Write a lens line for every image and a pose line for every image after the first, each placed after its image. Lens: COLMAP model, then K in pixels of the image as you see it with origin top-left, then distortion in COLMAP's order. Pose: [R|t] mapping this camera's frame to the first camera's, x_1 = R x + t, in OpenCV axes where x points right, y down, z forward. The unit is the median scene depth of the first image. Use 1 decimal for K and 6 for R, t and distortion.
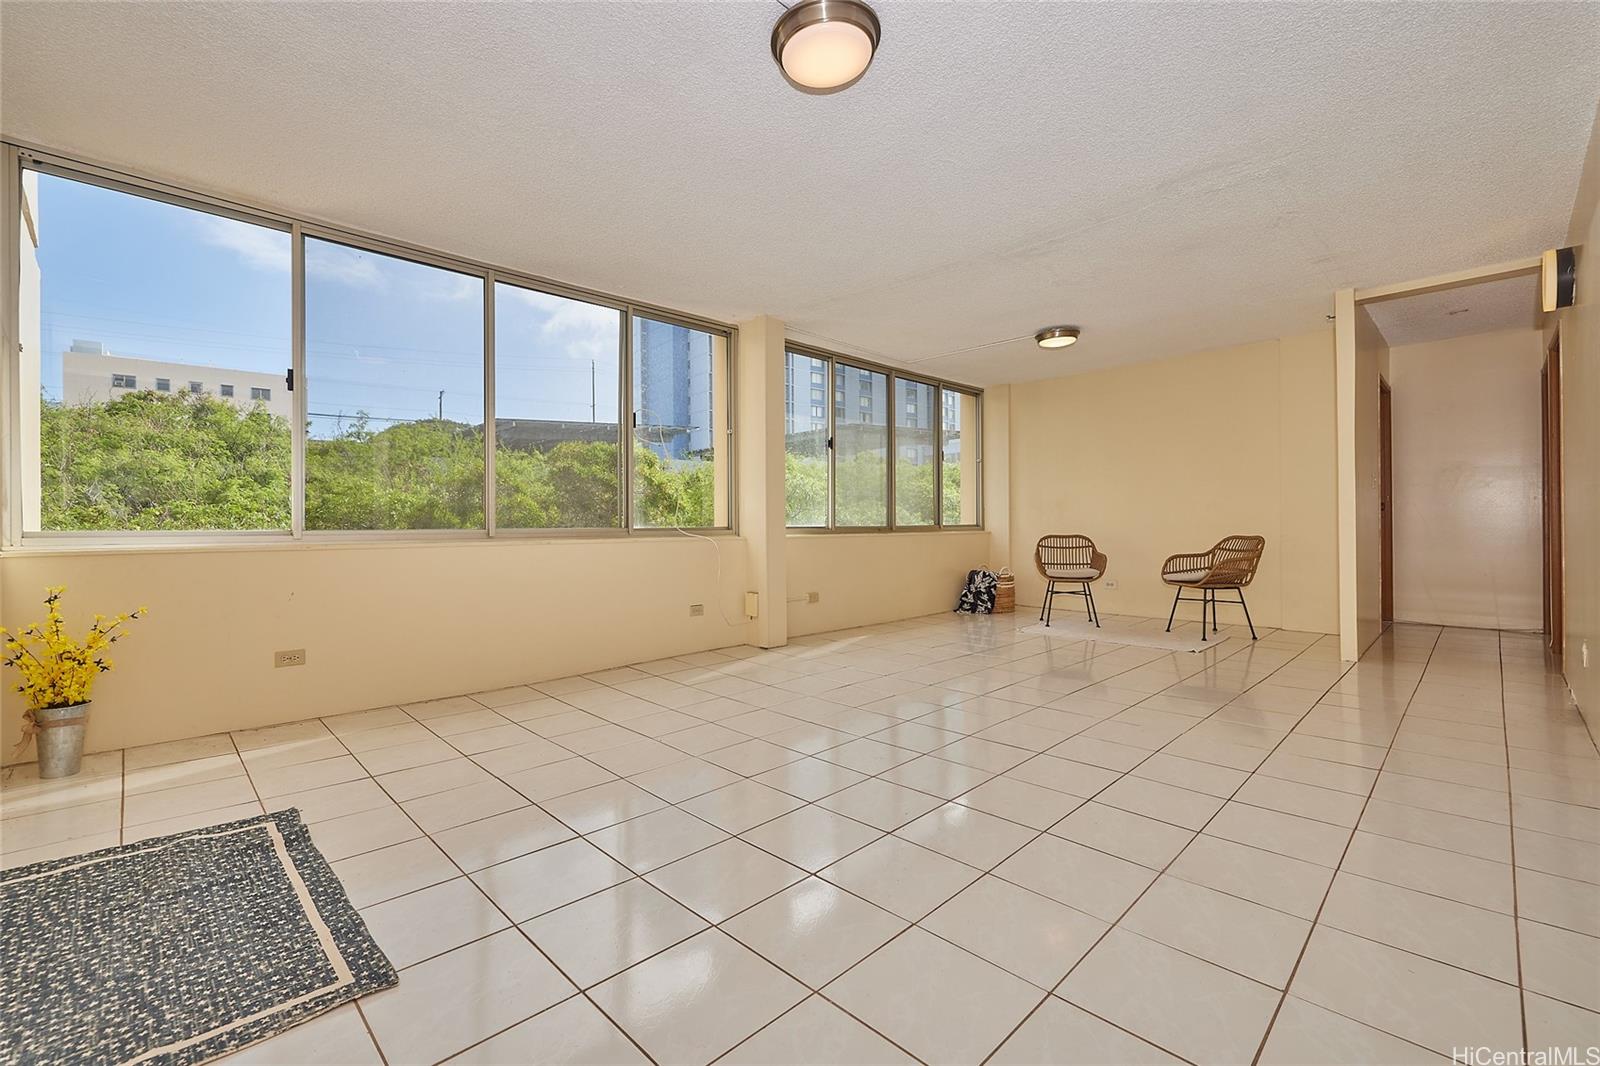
lens RADIAL K [[681.1, 0, 793.5], [0, 681.1, 525.7], [0, 0, 1]] dist [0.002420, -0.000593]
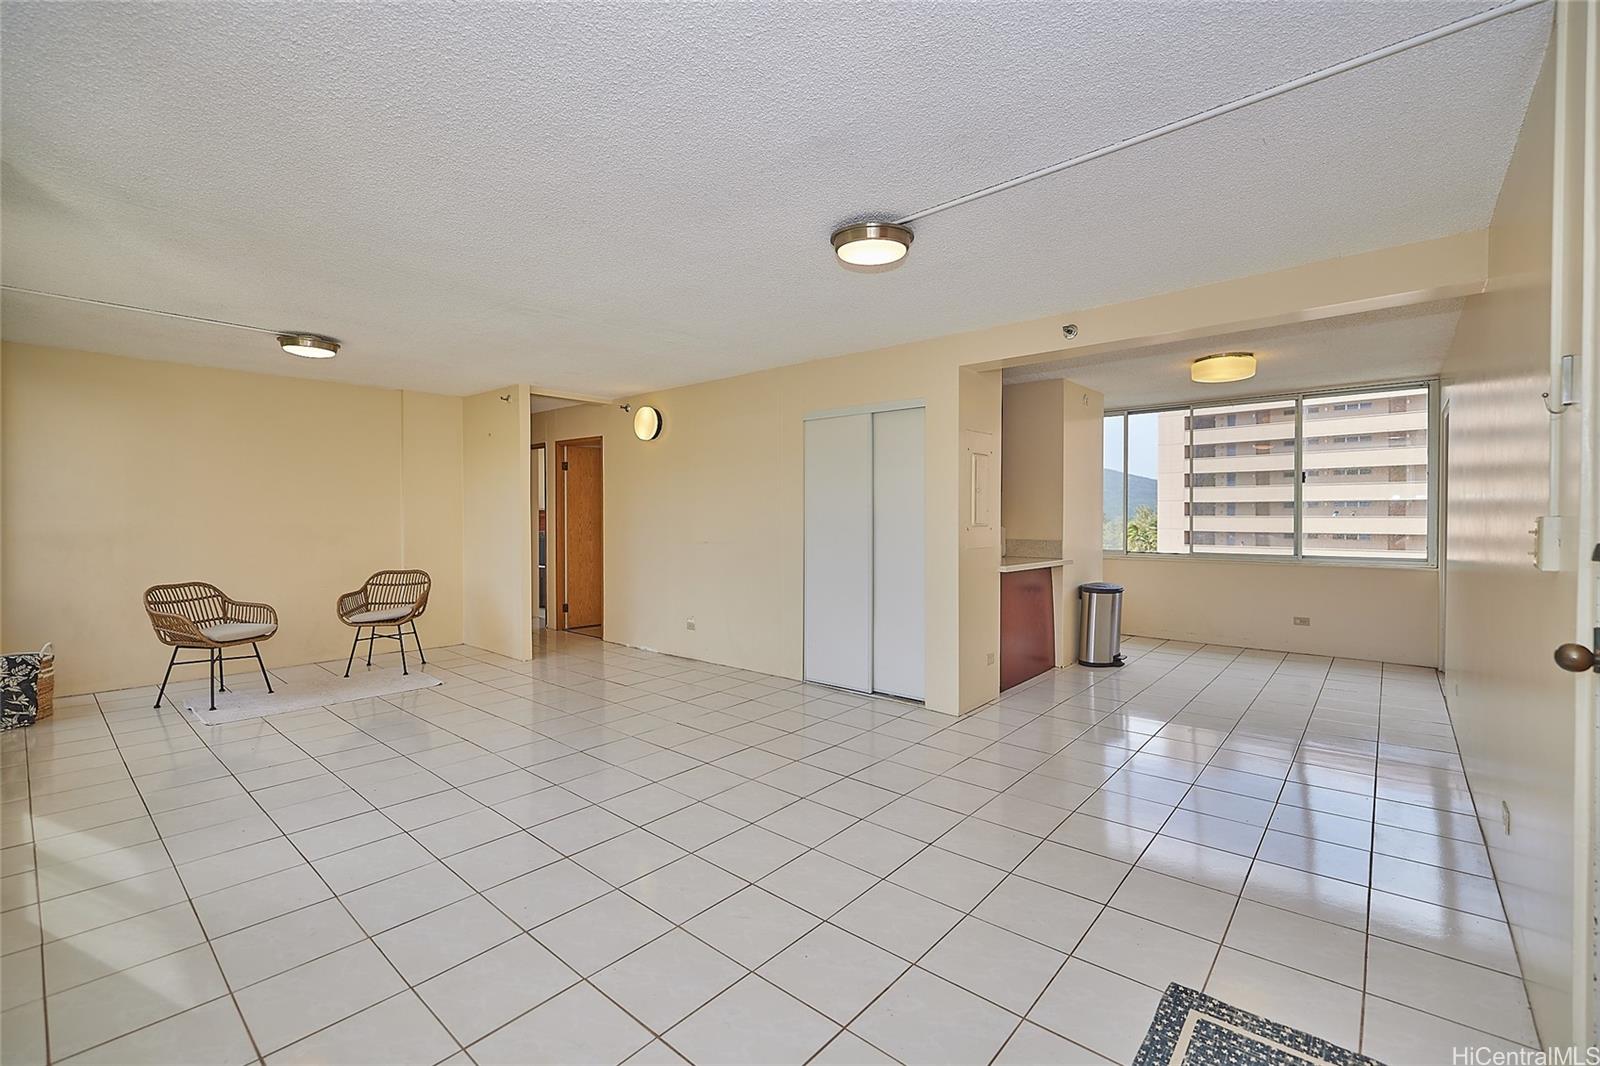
lens RADIAL K [[681.1, 0, 808.1], [0, 681.1, 546.8], [0, 0, 1]] dist [0.002420, -0.000593]
pose [[-0.086429, -0.039833, 0.995461, -0.572212], [0.002711, 0.999187, 0.040217, -0.079489], [-0.996254, 0.006174, -0.086251, 0.571925]]
